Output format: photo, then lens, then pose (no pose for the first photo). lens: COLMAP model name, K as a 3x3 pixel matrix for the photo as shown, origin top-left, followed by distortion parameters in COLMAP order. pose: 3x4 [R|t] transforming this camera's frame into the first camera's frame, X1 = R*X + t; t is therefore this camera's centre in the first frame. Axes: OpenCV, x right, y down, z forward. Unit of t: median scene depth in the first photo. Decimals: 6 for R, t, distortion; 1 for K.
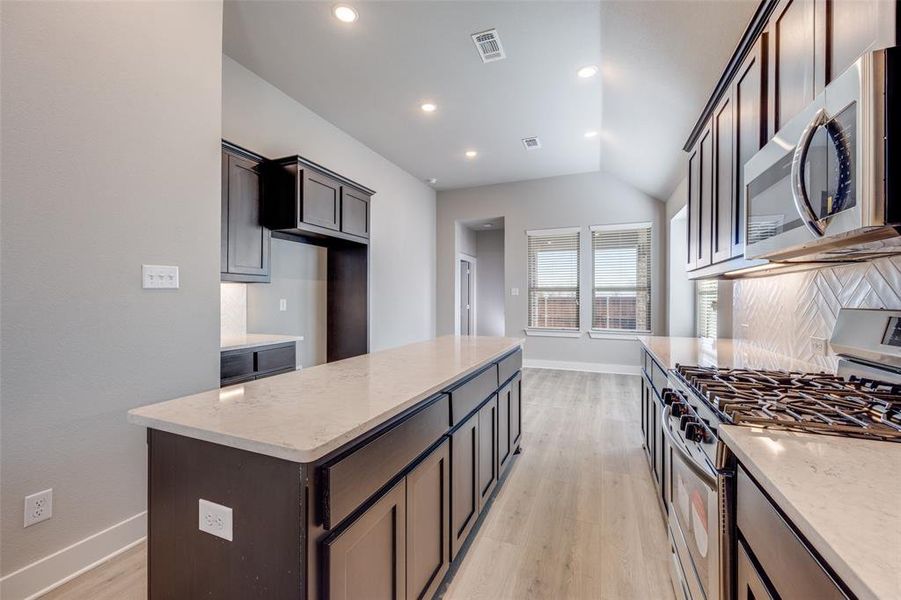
lens RADIAL K [[358.4, 0, 457.1], [0, 358.4, 296.1], [0, 0, 1]] dist [-0.003155, -0.000411]
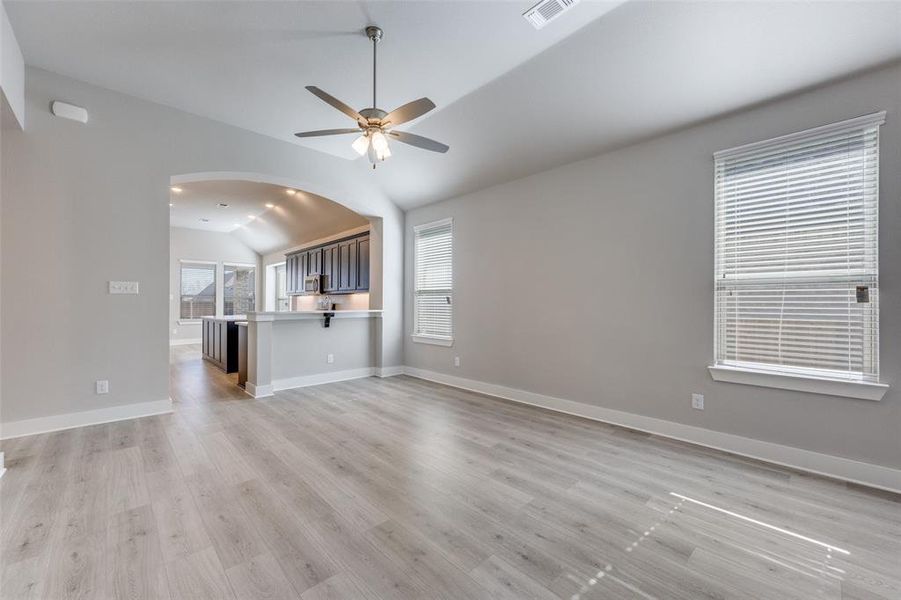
lens RADIAL K [[358.4, 0, 453.0], [0, 358.4, 301.2], [0, 0, 1]] dist [-0.003155, -0.000411]
pose [[0.414358, 0.005972, 0.910095, -0.843355], [-0.006011, 0.999975, -0.003825, 0.002800], [-0.910094, -0.003886, 0.414383, -0.864564]]
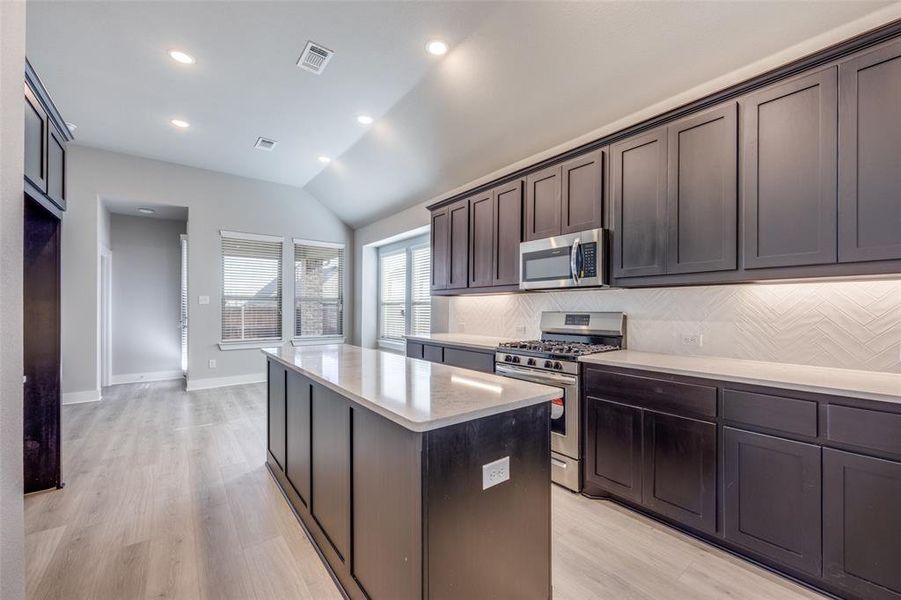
lens RADIAL K [[358.4, 0, 454.2], [0, 358.4, 309.0], [0, 0, 1]] dist [-0.003155, -0.000411]
pose [[0.505072, -0.001109, 0.863076, -0.305307], [-0.006321, 0.999968, 0.004984, 0.001637], [-0.863054, -0.007972, 0.505049, 0.074940]]
